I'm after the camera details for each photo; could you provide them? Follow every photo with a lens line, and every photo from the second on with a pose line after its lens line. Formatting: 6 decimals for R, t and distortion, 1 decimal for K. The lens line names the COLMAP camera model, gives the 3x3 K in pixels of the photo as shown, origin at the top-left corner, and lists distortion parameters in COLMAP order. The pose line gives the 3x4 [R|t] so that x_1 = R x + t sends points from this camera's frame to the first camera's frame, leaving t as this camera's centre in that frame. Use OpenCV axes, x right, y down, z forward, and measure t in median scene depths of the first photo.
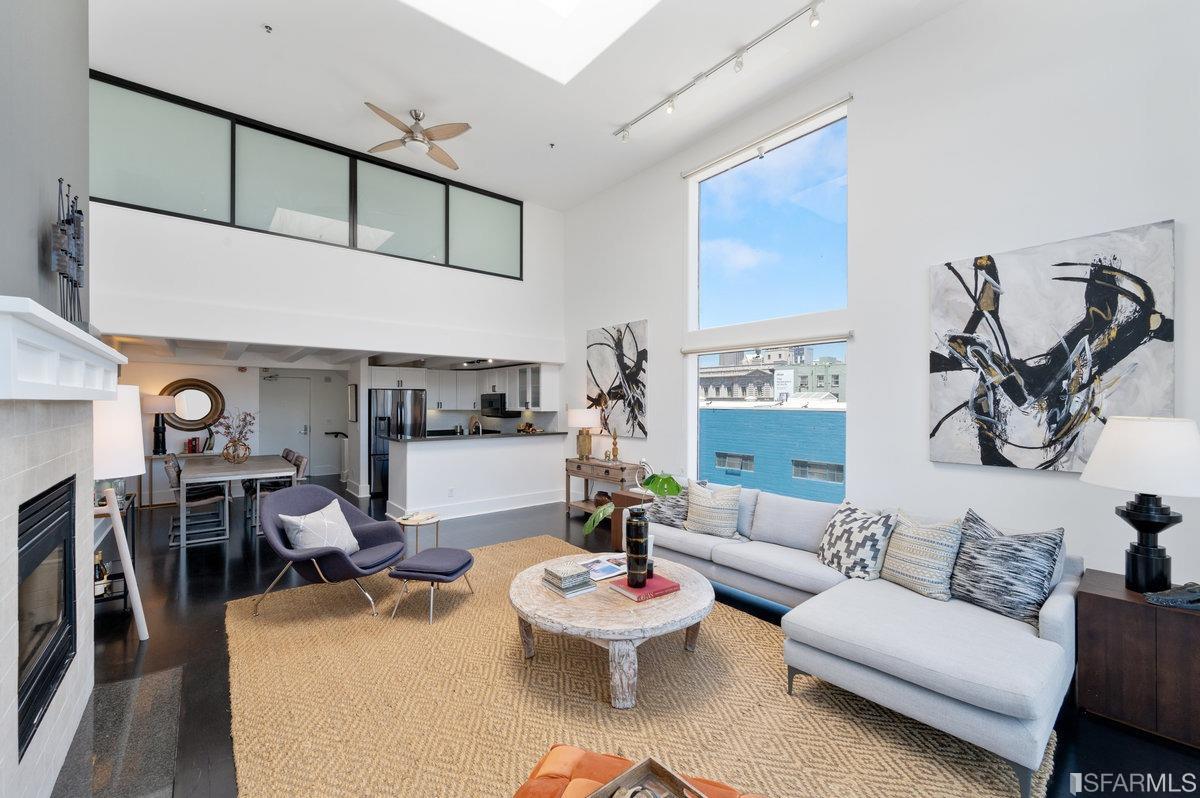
lens RADIAL K [[478.6, 0, 602.2], [0, 478.6, 405.2], [0, 0, 1]] dist [0.007618, -0.000652]
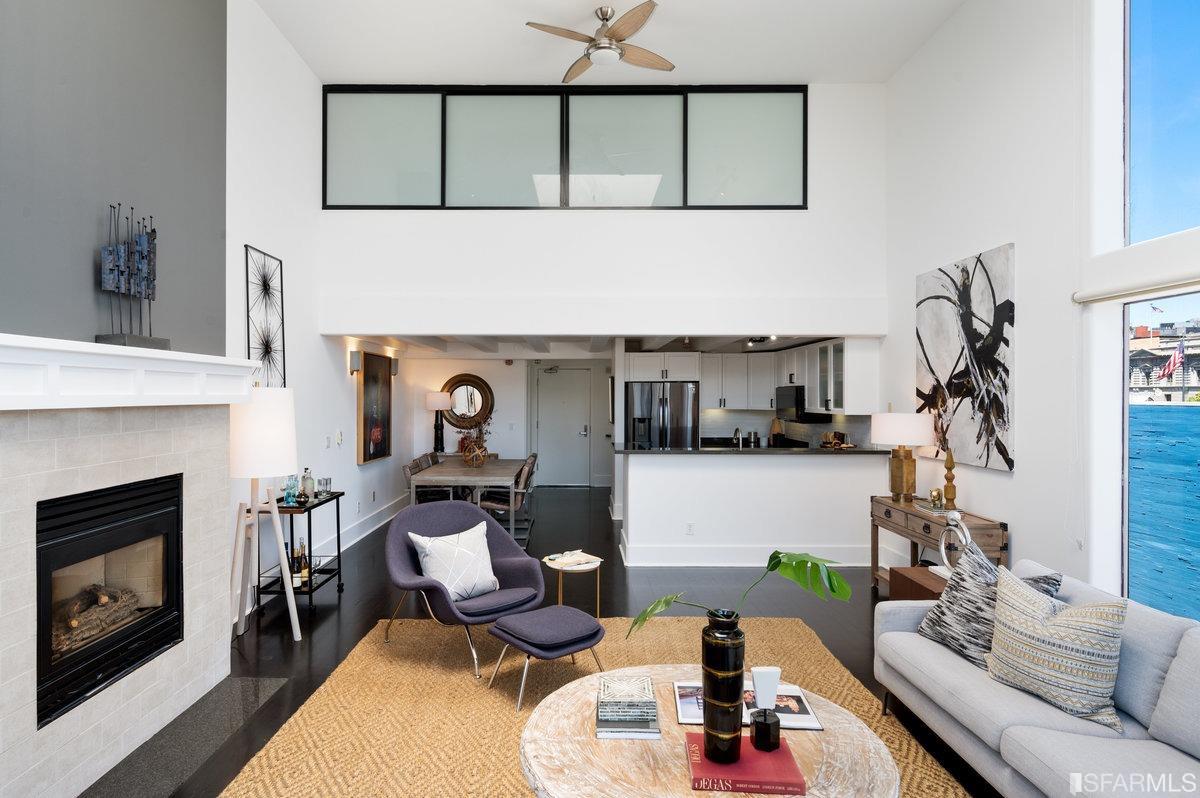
lens RADIAL K [[669.1, 0, 594.9], [0, 669.1, 394.0], [0, 0, 1]] dist [0.002458, -0.003191]
pose [[0.774681, -0.001048, -0.632352, 0.189912], [-0.003554, 0.999976, -0.006012, -0.008971], [0.632343, 0.006905, 0.774658, 0.145532]]
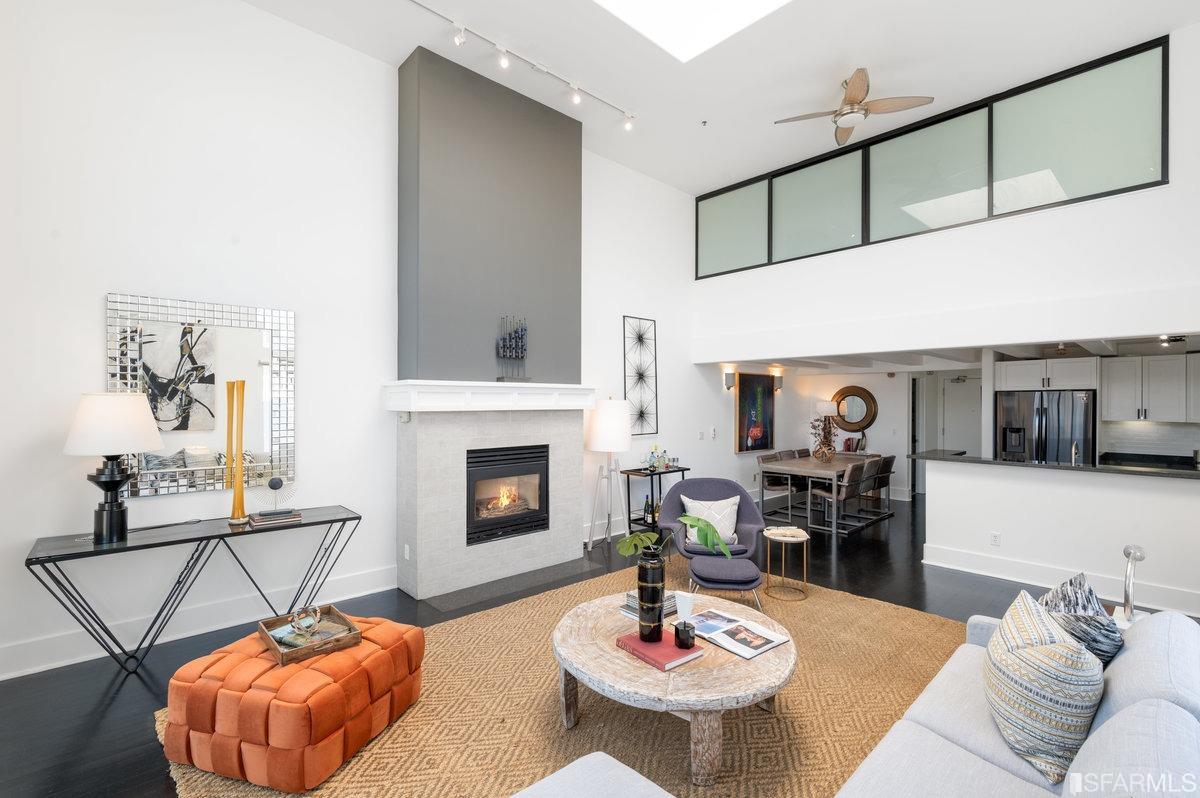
lens RADIAL K [[546.6, 0, 603.8], [0, 546.6, 400.7], [0, 0, 1]] dist [0.003624, 0.000200]
pose [[0.055936, -0.001766, -0.998433, 0.434955], [-0.006809, 0.999975, -0.002150, -0.014921], [0.998411, 0.006918, 0.055923, 0.368625]]
